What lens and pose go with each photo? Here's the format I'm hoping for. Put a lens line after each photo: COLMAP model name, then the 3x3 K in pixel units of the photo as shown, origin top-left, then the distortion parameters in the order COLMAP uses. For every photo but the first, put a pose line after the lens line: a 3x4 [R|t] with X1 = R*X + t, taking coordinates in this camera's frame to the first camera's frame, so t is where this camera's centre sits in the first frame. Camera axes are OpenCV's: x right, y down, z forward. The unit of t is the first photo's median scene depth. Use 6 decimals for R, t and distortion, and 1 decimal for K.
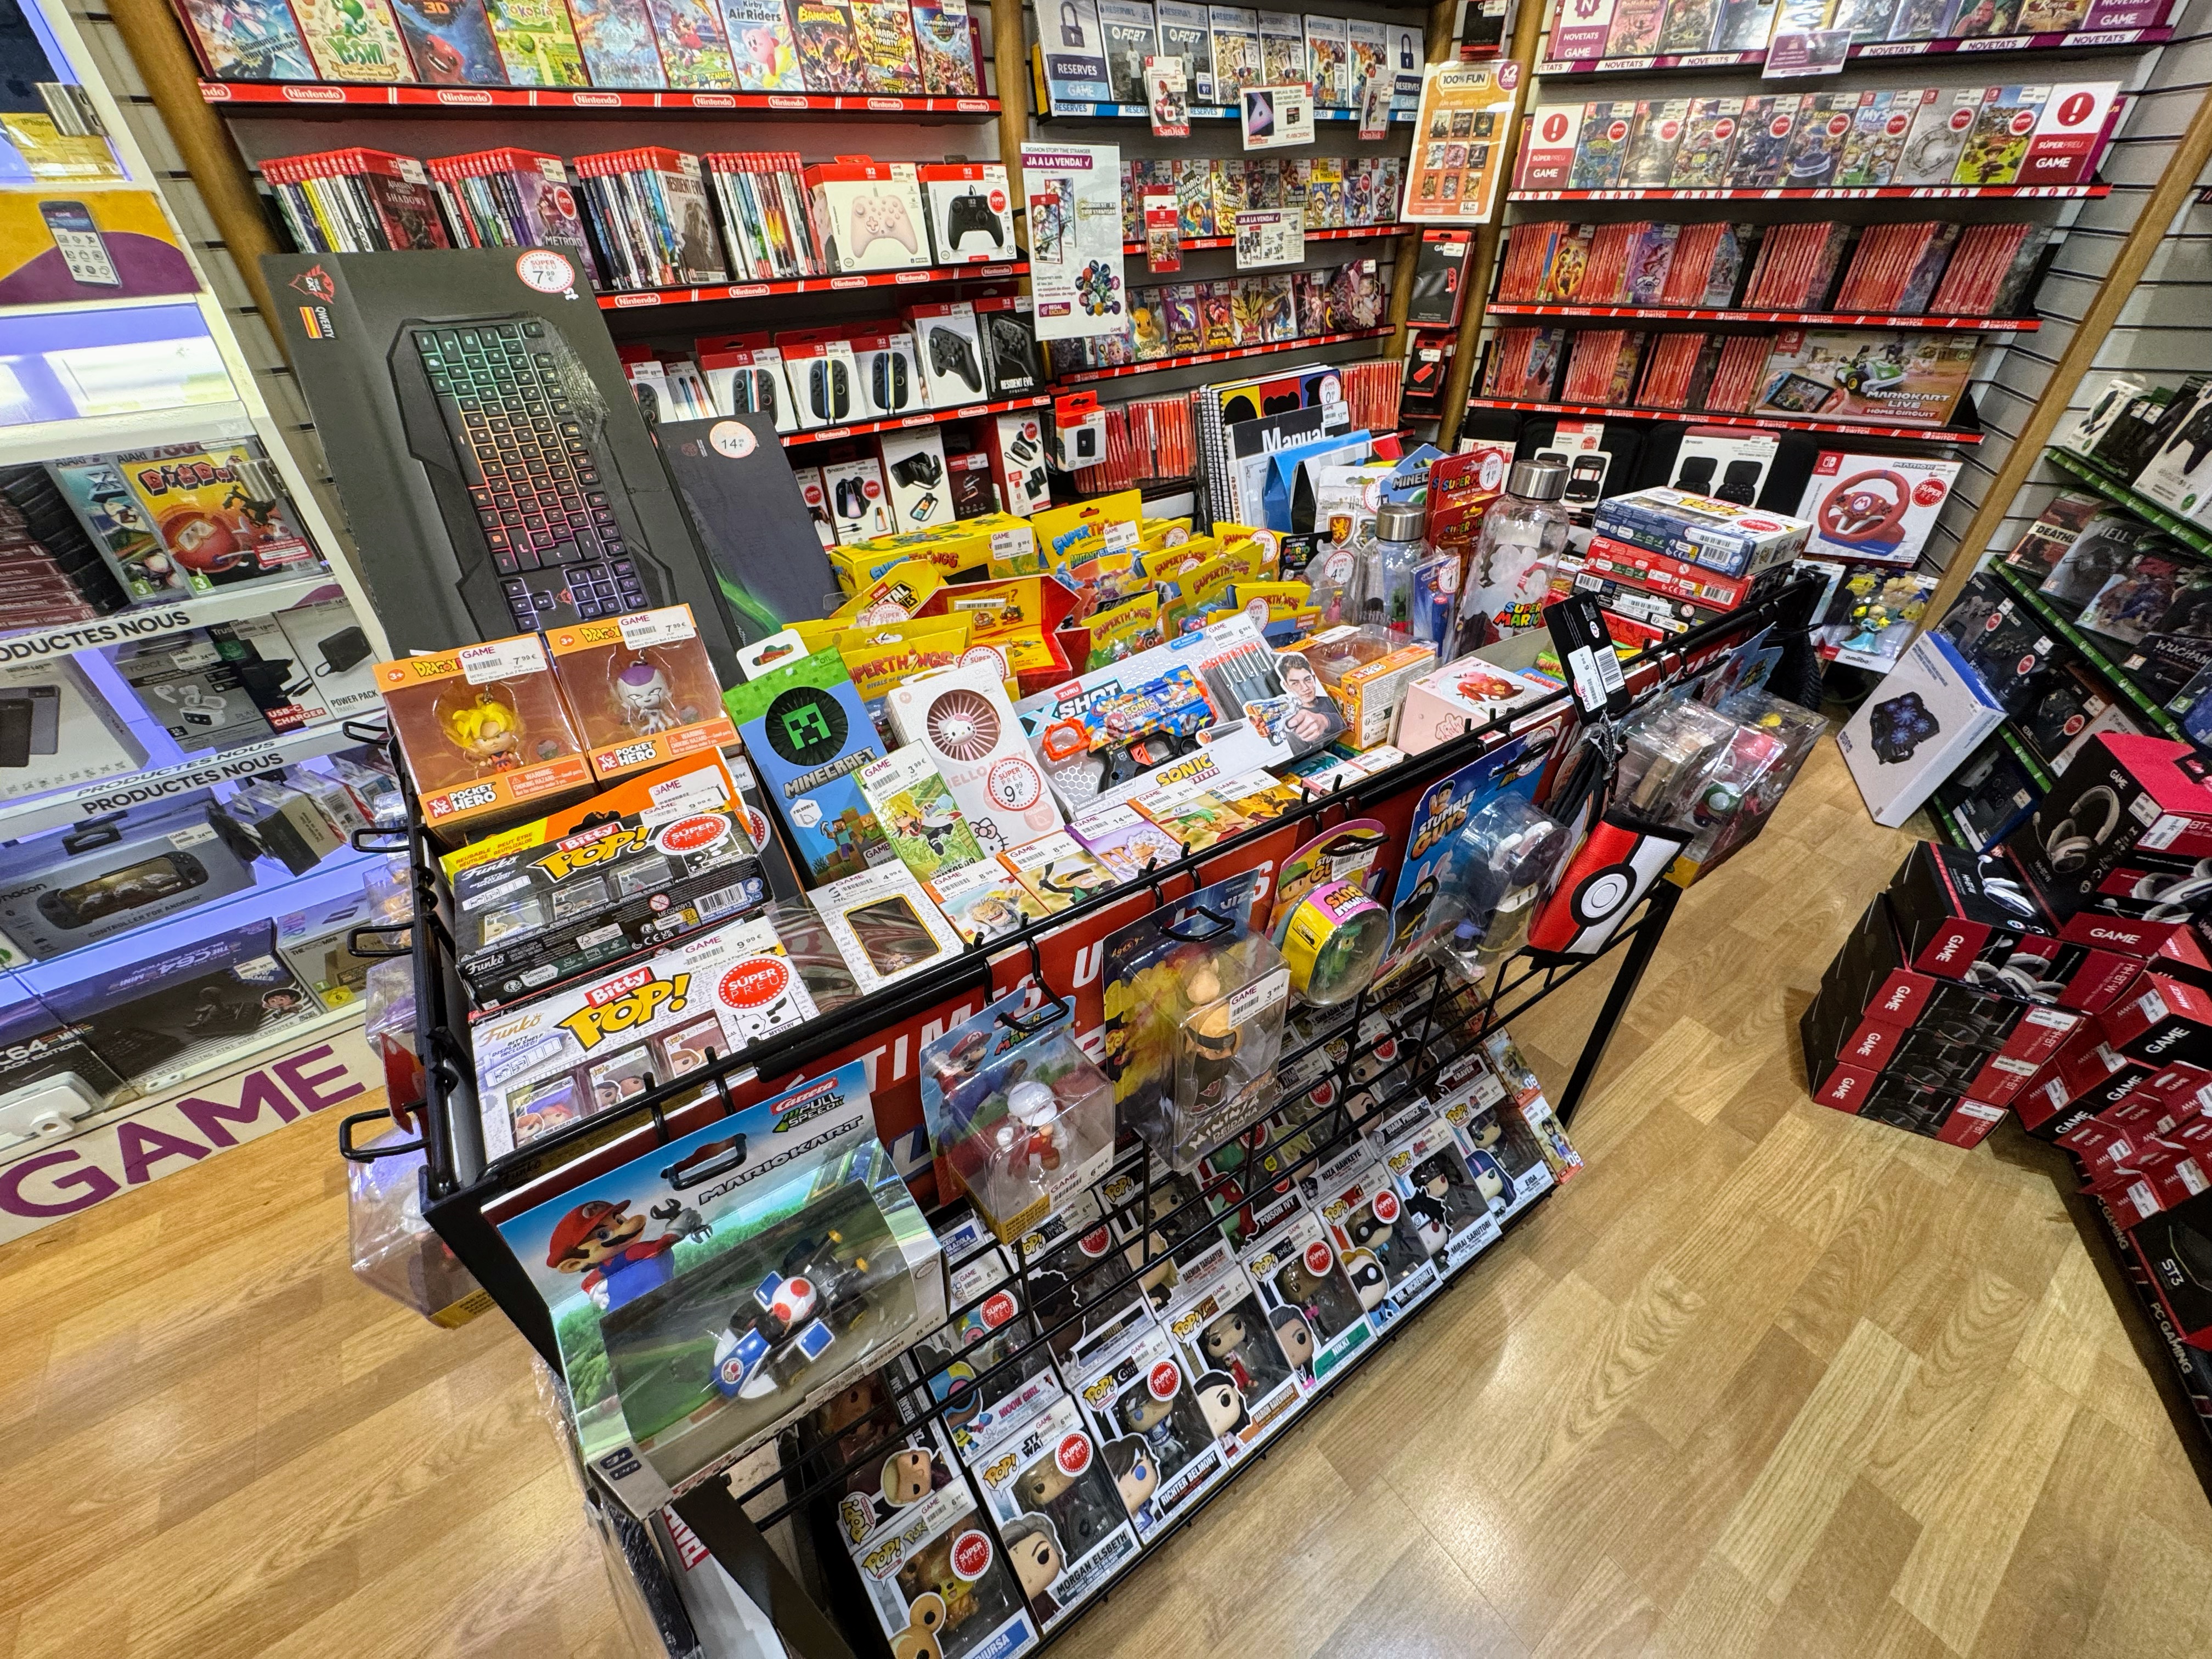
lens RADIAL K [[784.4, 0, 1106.0], [0, 784.4, 829.5], [0, 0, 1]] dist [-0.002204, 0.000076]
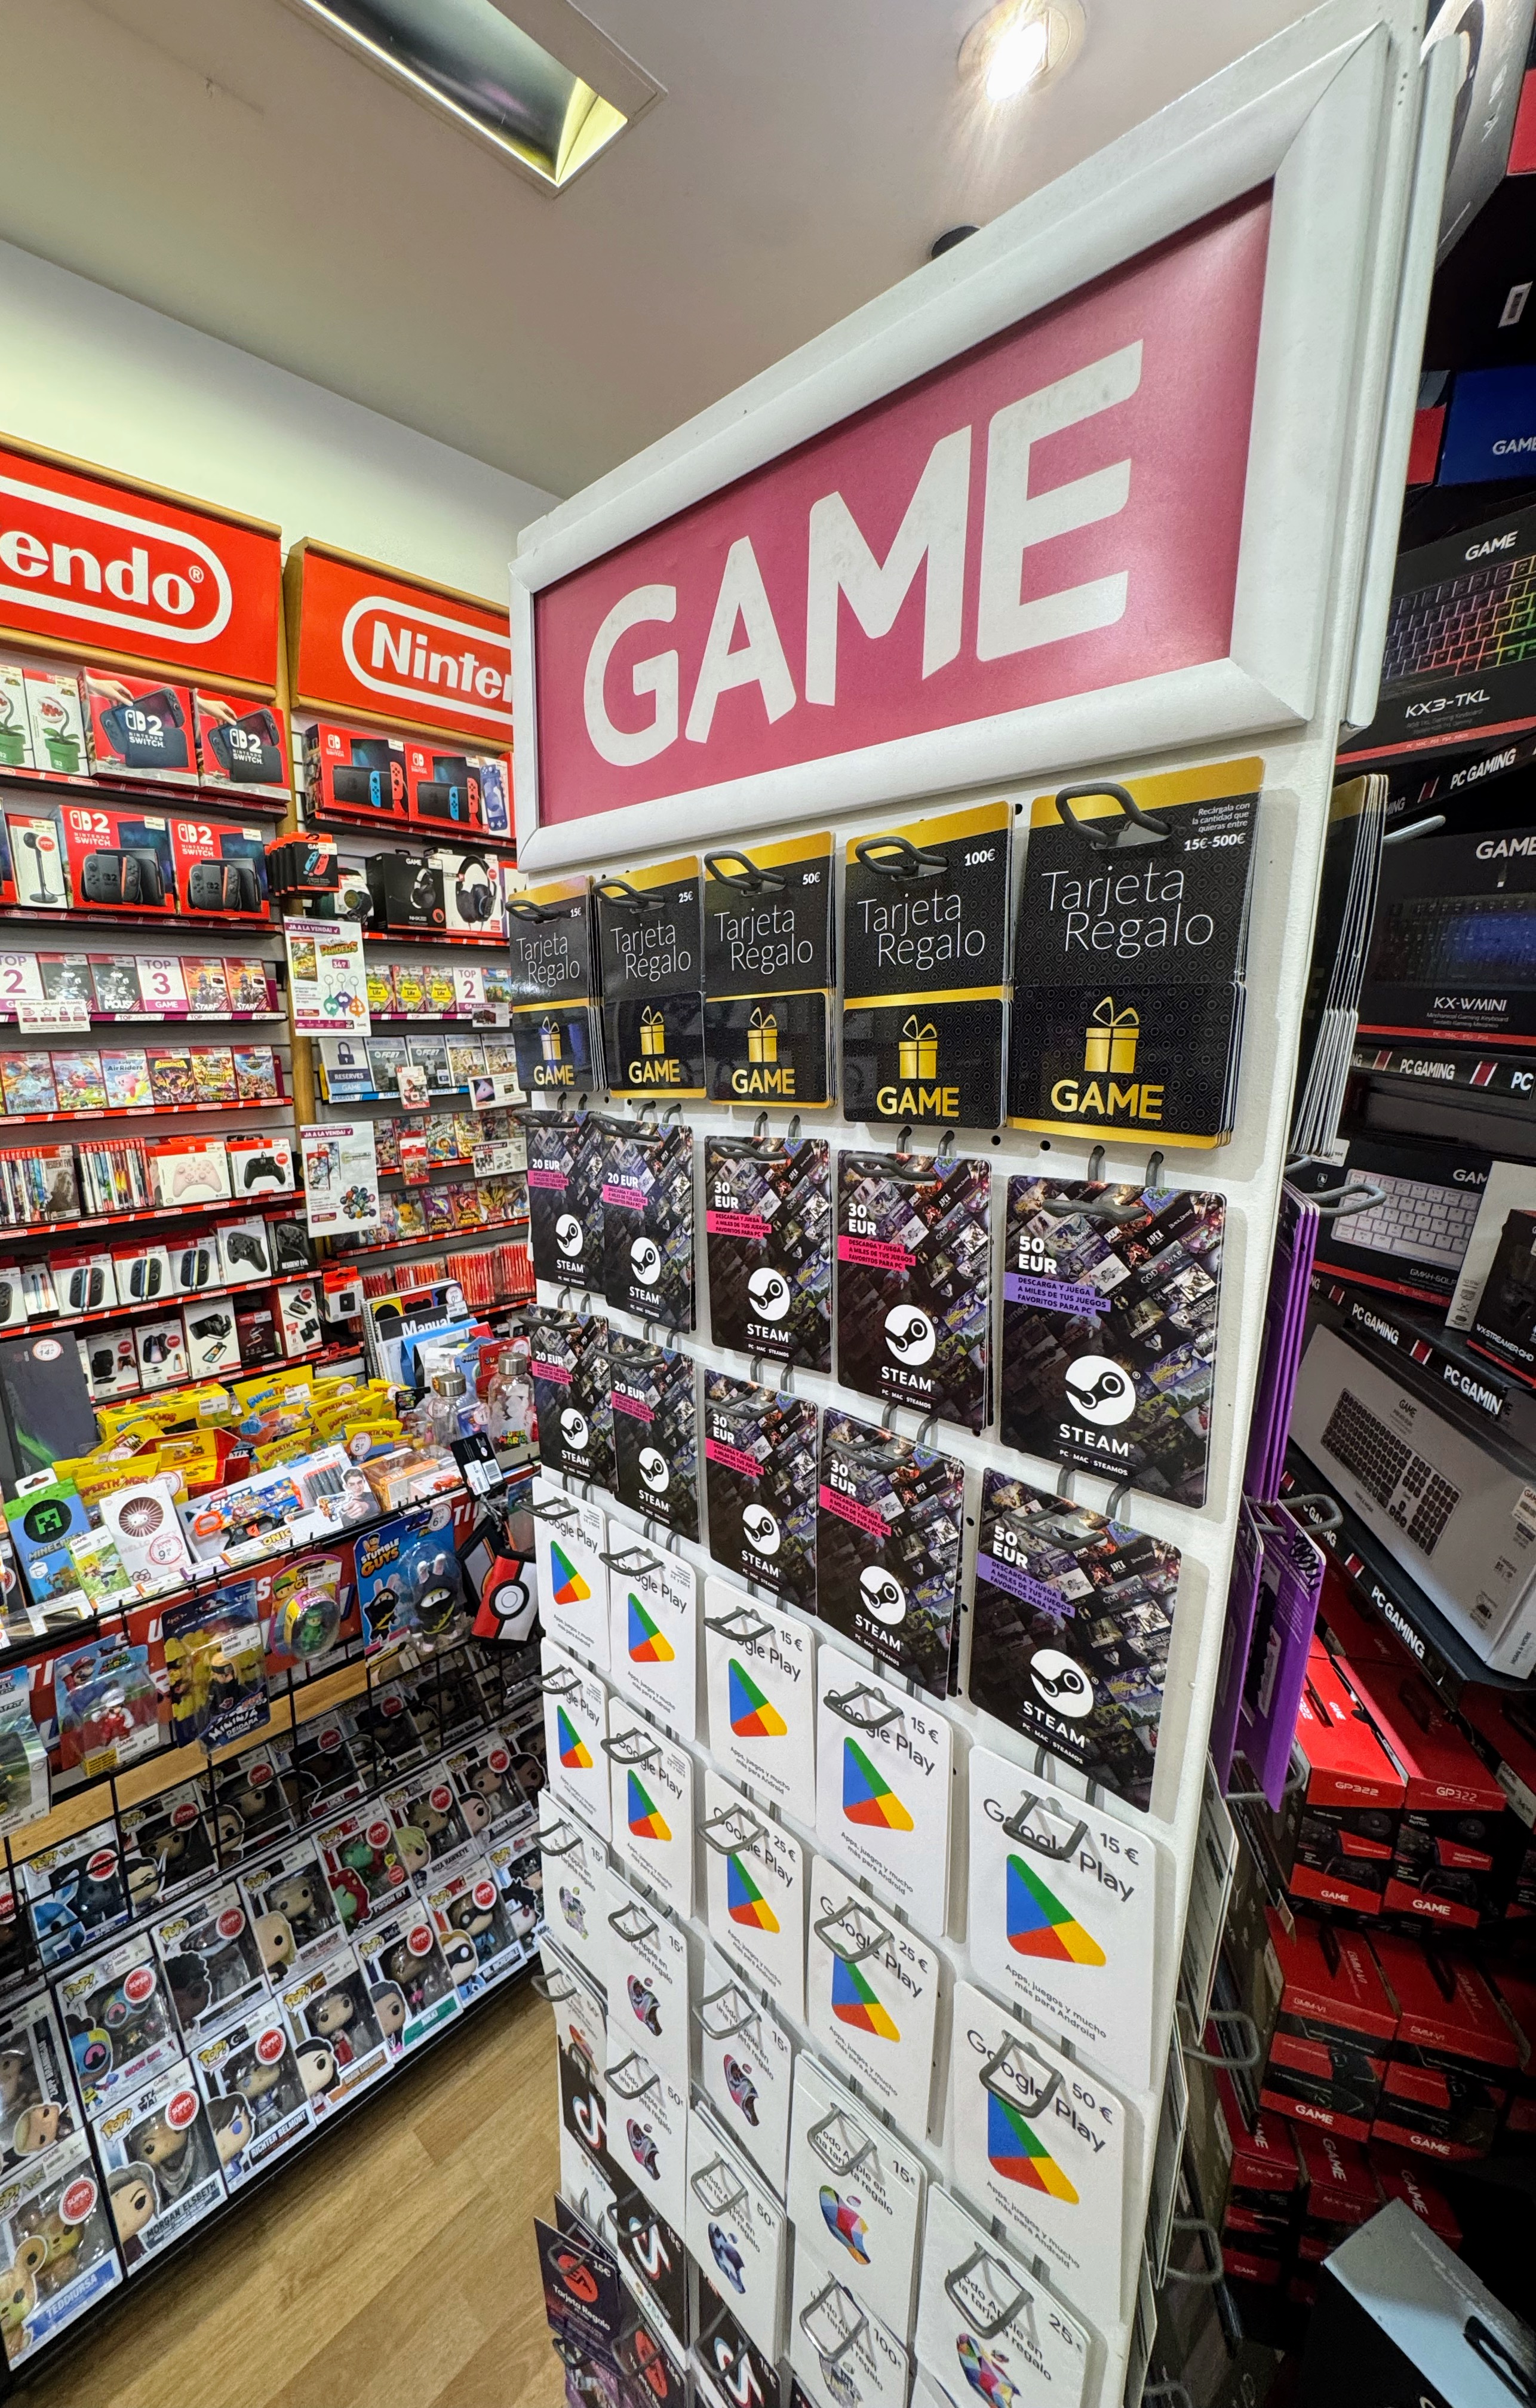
lens RADIAL K [[1138.7, 0, 768.0], [0, 1138.7, 1204.0], [0, 0, 1]] dist [-0.003583, 0.001621]
pose [[0.995244, -0.019446, 0.095455, 0.675867], [0.055909, 0.916452, -0.396219, 0.215708], [-0.079775, 0.399671, 0.913181, -1.193190]]
